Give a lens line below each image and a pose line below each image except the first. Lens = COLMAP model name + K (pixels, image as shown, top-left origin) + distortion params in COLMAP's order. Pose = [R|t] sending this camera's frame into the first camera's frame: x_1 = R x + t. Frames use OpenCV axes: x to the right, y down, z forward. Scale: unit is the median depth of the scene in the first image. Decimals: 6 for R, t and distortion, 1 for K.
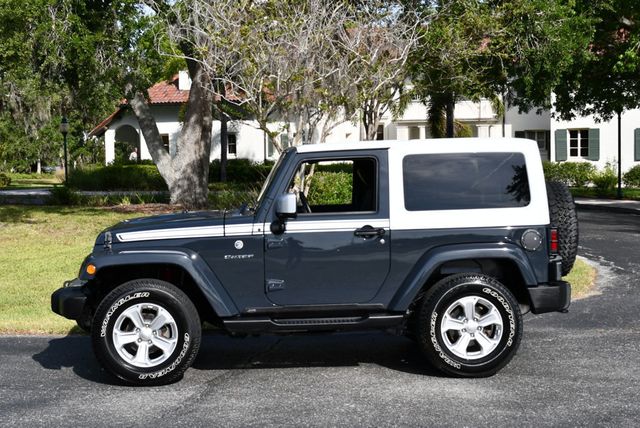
lens RADIAL K [[1051.2, 0, 319.2], [0, 1051.2, 214.3], [0, 0, 1]] dist [-0.003061, -0.096897]
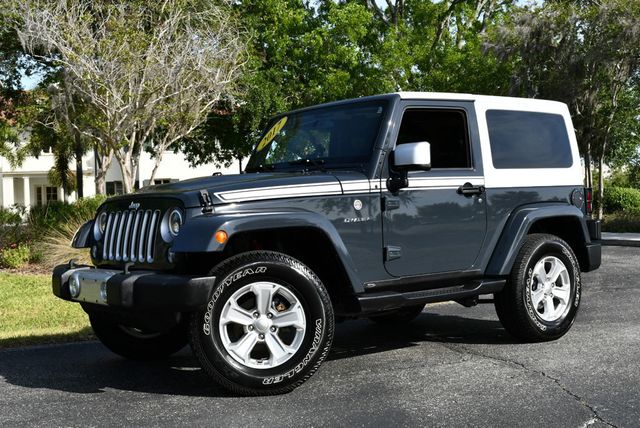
lens RADIAL K [[824.9, 0, 320.0], [0, 824.9, 214.8], [0, 0, 1]] dist [-0.060917, 0.010757]
pose [[0.827914, -0.013677, 0.560688, -0.456436], [0.045376, 0.998059, -0.042656, 0.062208], [-0.559016, 0.060758, 0.826928, 0.484737]]
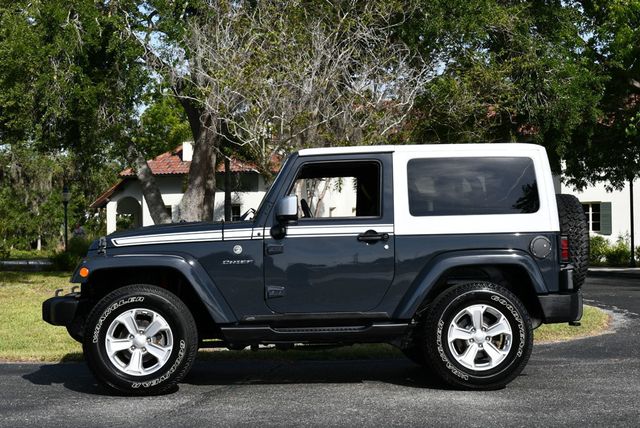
lens RADIAL K [[1074.2, 0, 319.8], [0, 1074.2, 215.0], [0, 0, 1]] dist [-0.004503, -0.076317]
pose [[0.999979, 0.003652, -0.005389, 0.004084], [-0.004064, 0.996896, -0.078629, 0.073987], [0.005085, 0.078649, 0.996889, 0.014392]]
